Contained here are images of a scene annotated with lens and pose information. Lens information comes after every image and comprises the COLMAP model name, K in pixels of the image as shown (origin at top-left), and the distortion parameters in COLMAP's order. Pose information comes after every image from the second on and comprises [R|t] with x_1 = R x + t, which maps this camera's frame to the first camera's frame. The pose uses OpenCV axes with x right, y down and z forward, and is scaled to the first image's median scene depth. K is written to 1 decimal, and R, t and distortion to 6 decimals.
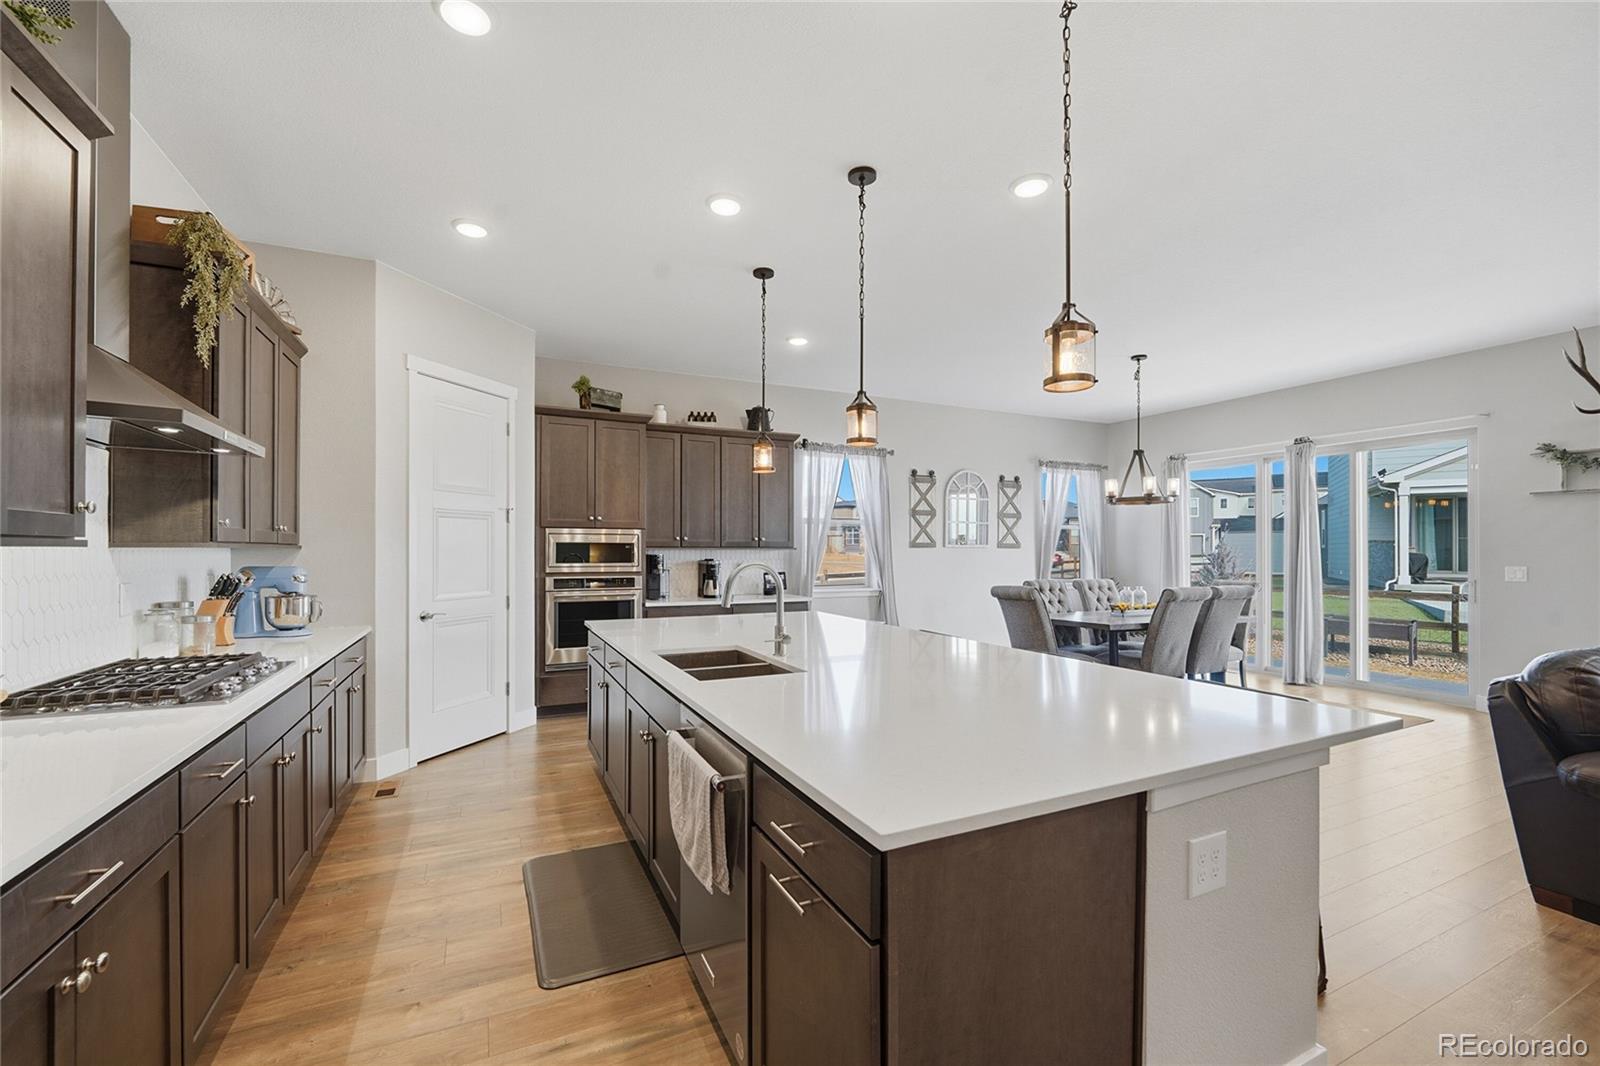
lens RADIAL K [[649.5, 0, 788.4], [0, 649.5, 546.9], [0, 0, 1]] dist [-0.006337, -0.002536]
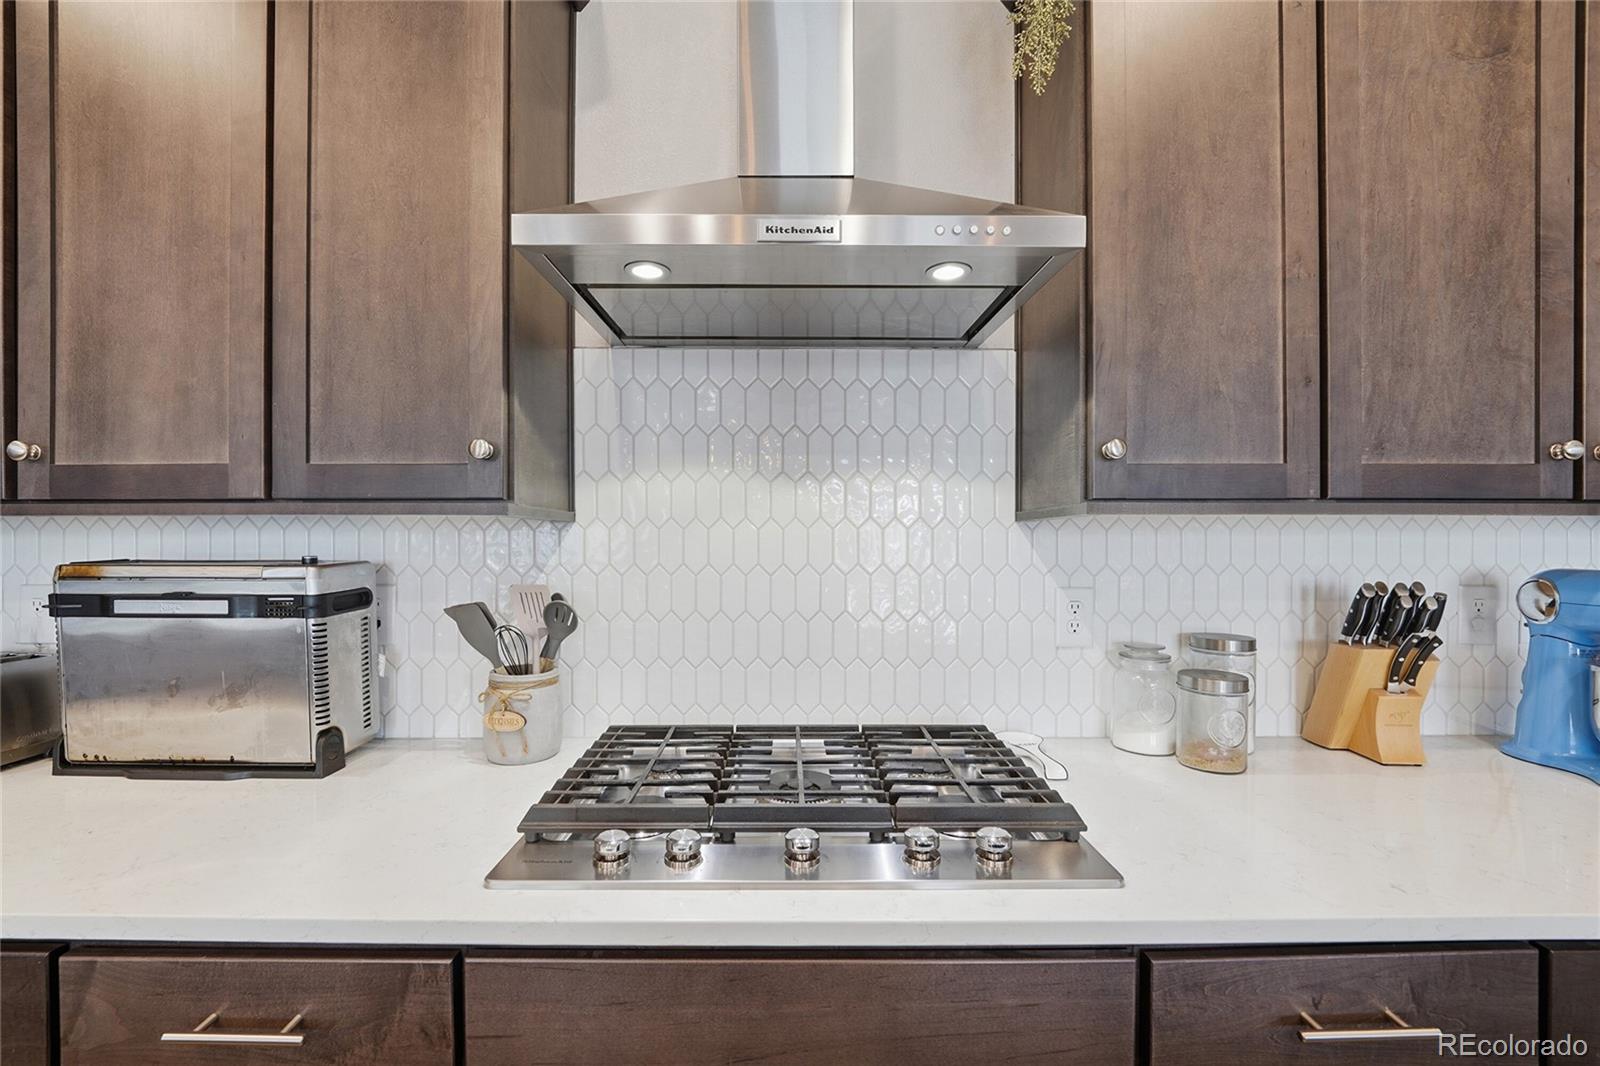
lens RADIAL K [[649.5, 0, 791.2], [0, 649.5, 549.7], [0, 0, 1]] dist [-0.006337, -0.002536]
pose [[-0.446728, -0.000263, -0.894670, -0.189343], [0.002409, 0.999996, -0.001497, 0.011087], [0.894667, -0.002824, -0.446726, 0.442697]]
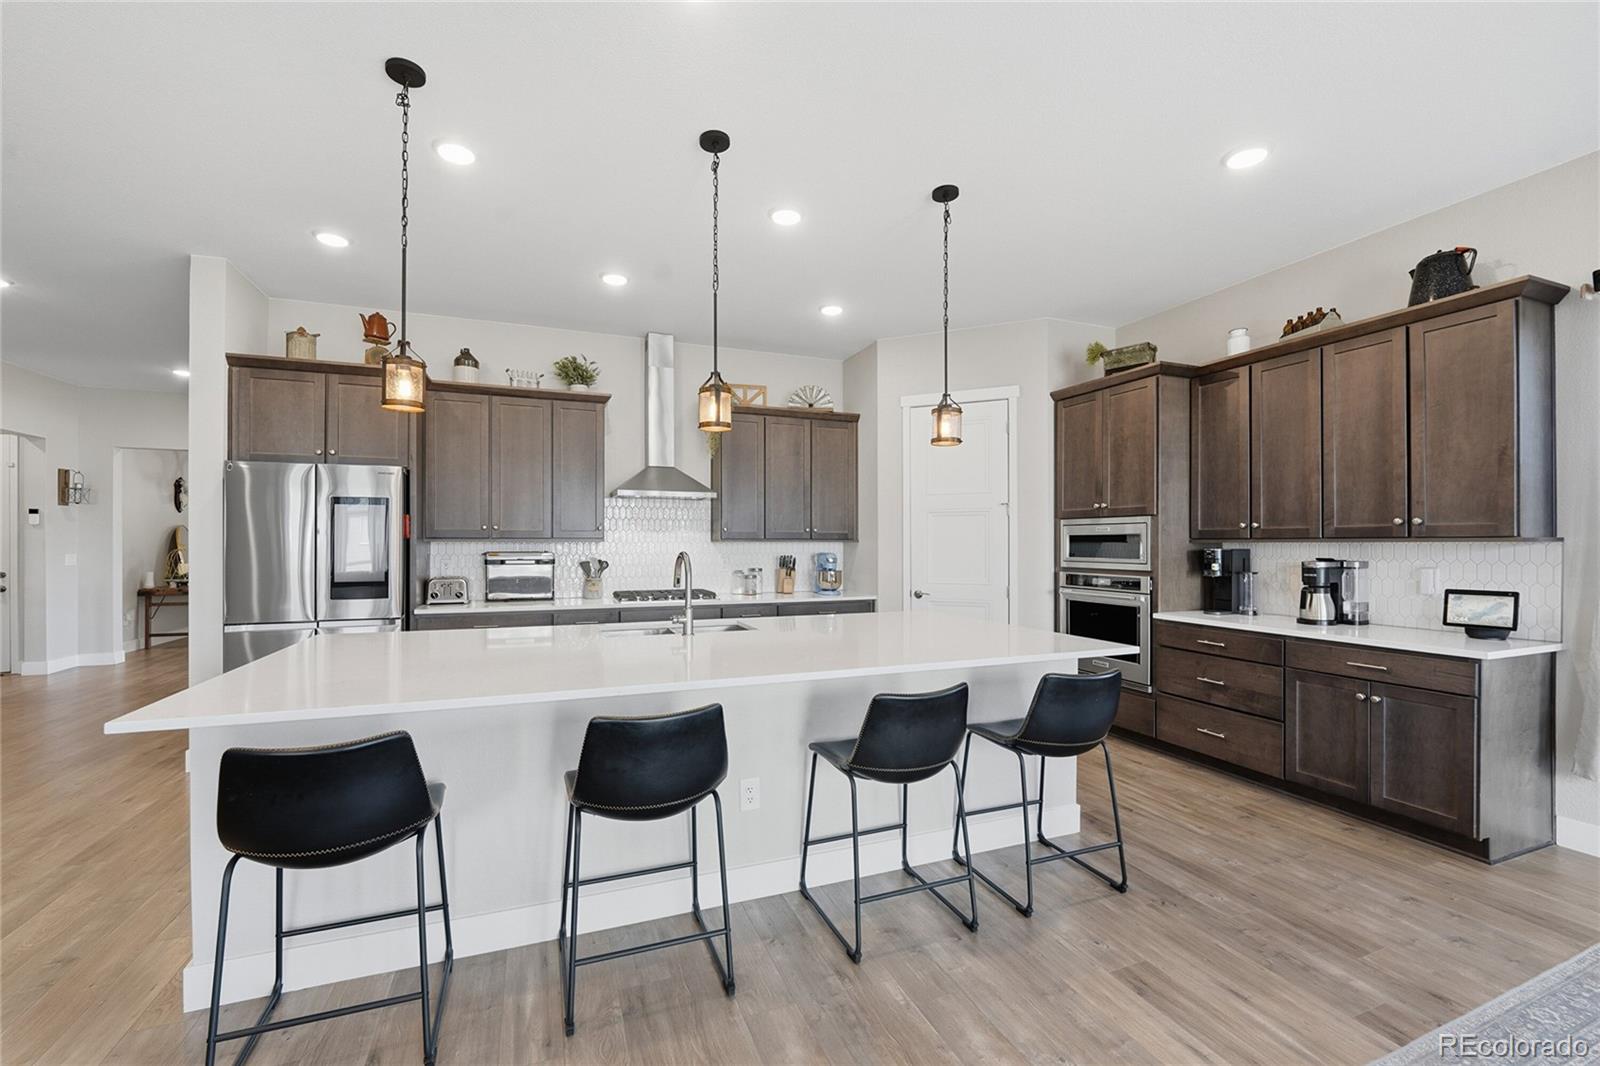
lens RADIAL K [[649.5, 0, 794.5], [0, 649.5, 543.3], [0, 0, 1]] dist [-0.006337, -0.002536]
pose [[-0.069702, -0.001710, -0.997566, 0.531594], [0.002917, 0.999994, -0.001918, 0.005373], [0.997564, -0.003044, -0.069697, 0.605106]]
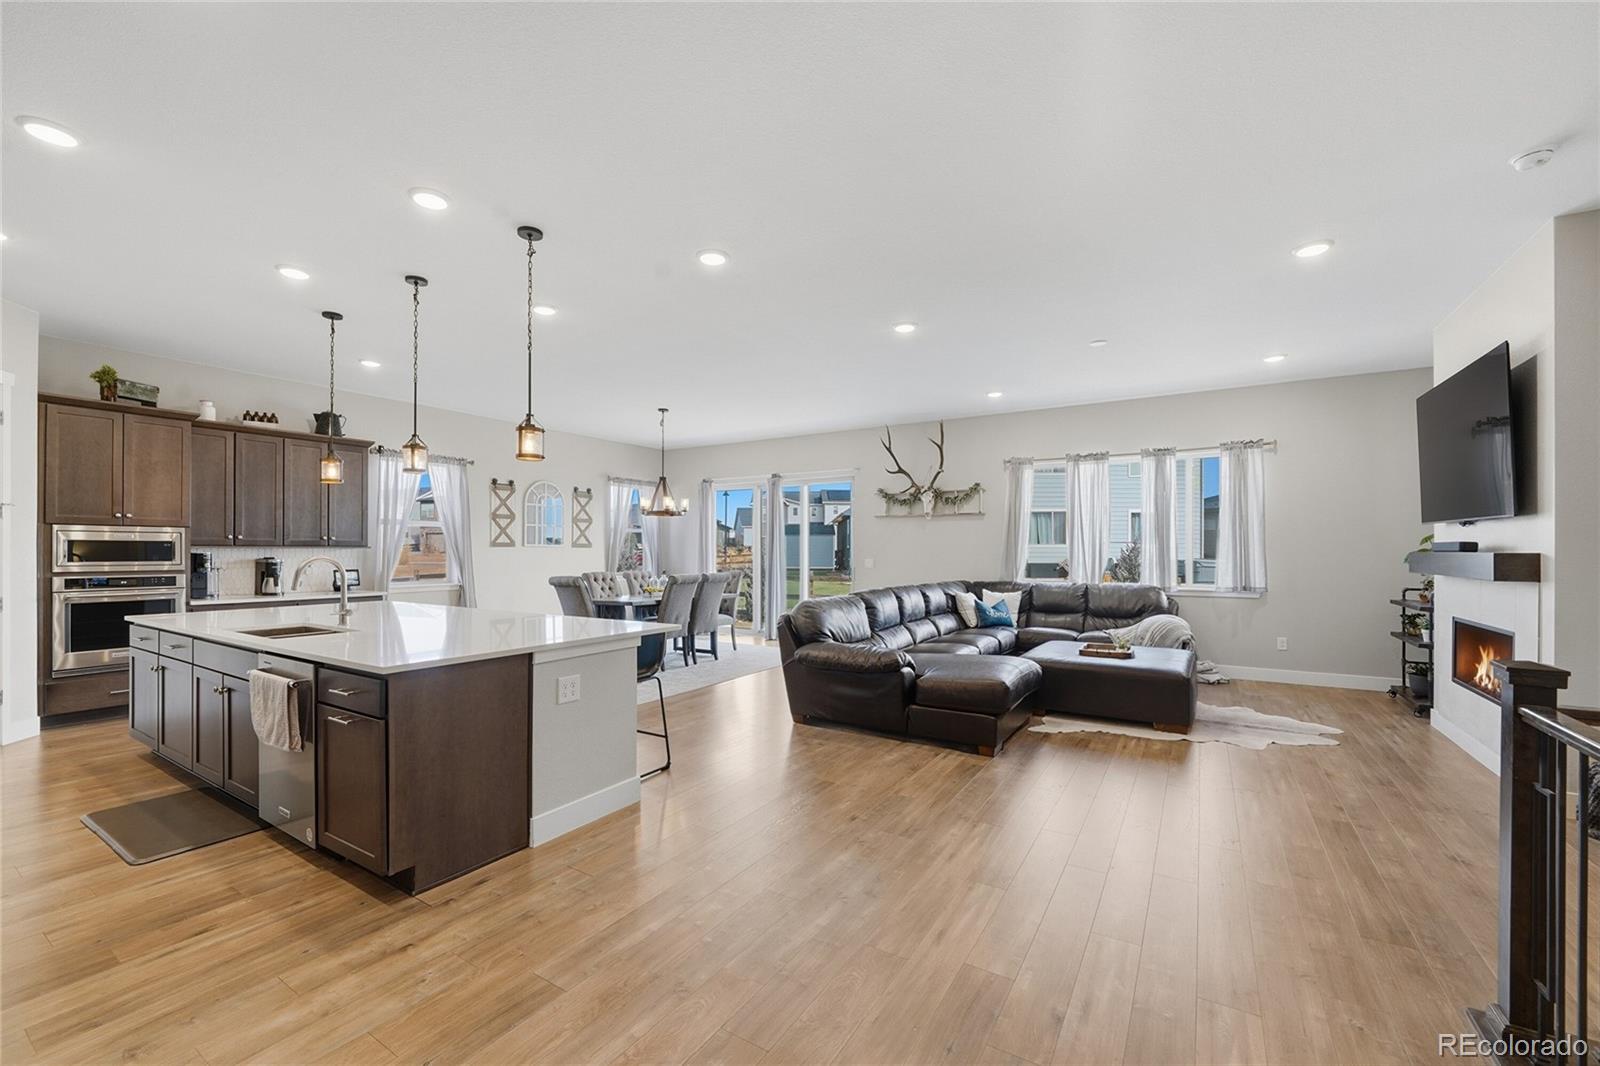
lens RADIAL K [[649.5, 0, 789.9], [0, 649.5, 548.8], [0, 0, 1]] dist [-0.006337, -0.002536]
pose [[0.842235, 0.001327, 0.539109, 0.020668], [-0.003404, 0.999990, 0.002858, -0.000340], [-0.539099, -0.004242, 0.842231, -0.314562]]
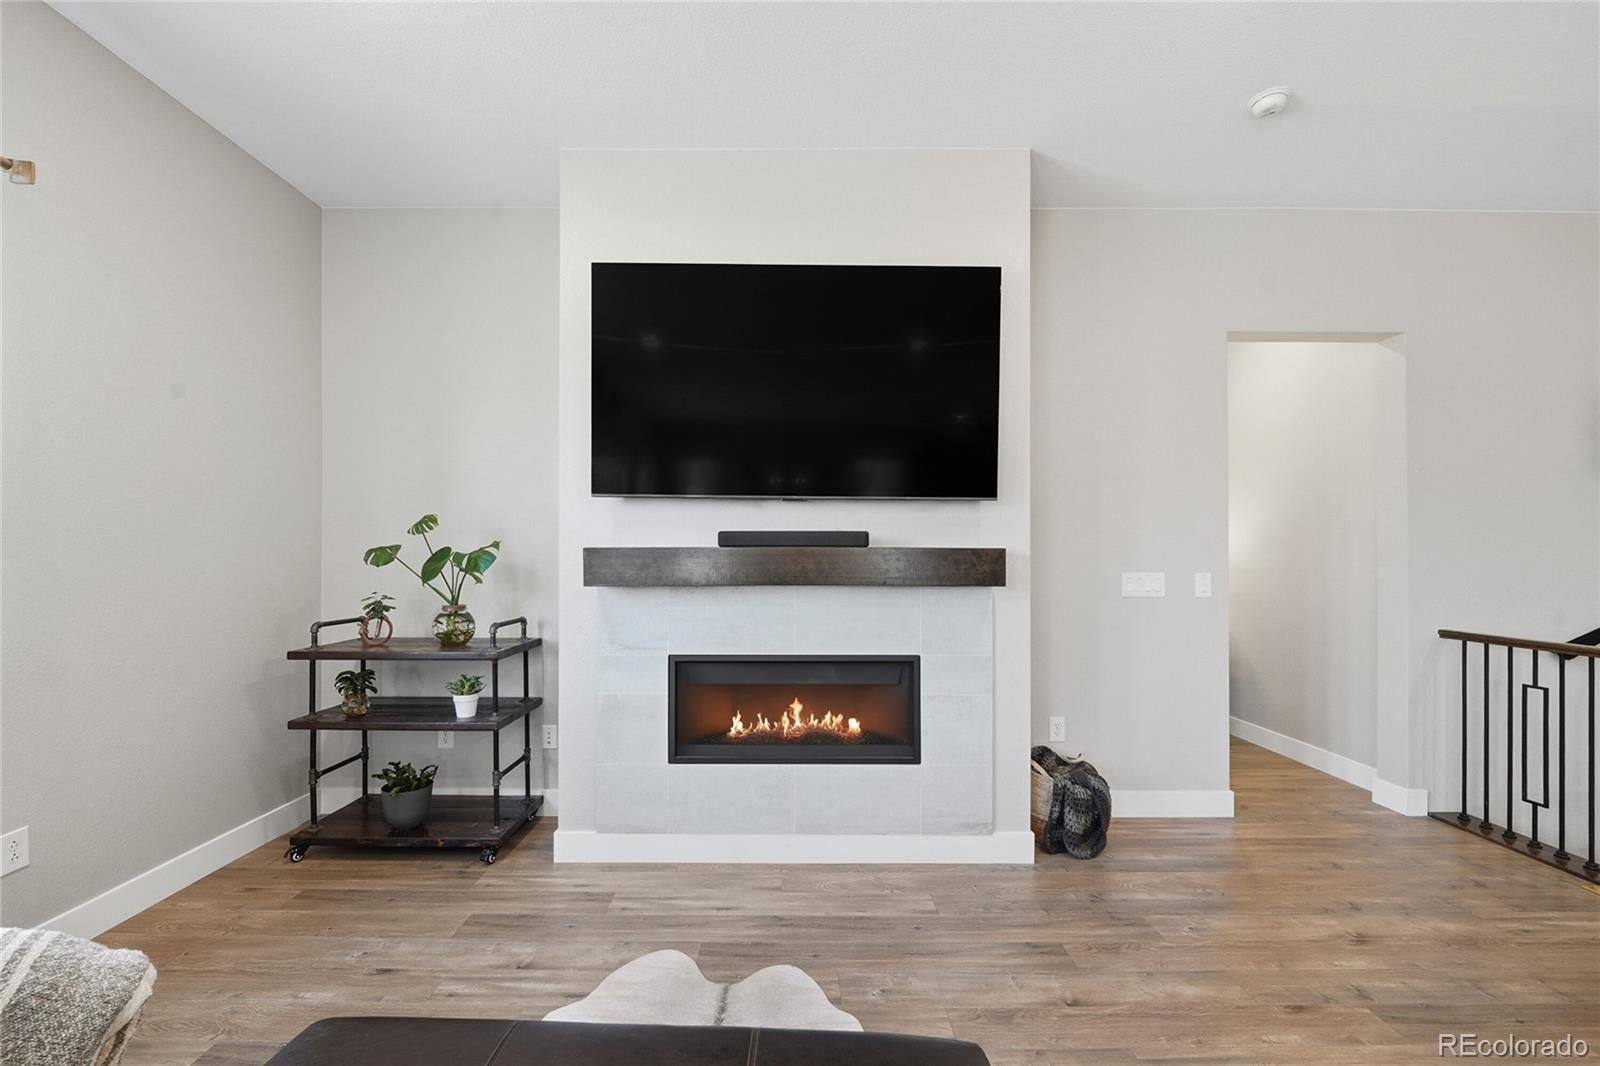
lens RADIAL K [[649.5, 0, 806.0], [0, 649.5, 540.0], [0, 0, 1]] dist [-0.006337, -0.002536]
pose [[-0.905869, 0.001049, 0.423556, 0.852947], [-0.001361, 0.999985, -0.005387, 0.000363], [-0.423555, -0.005456, -0.905854, 0.315359]]
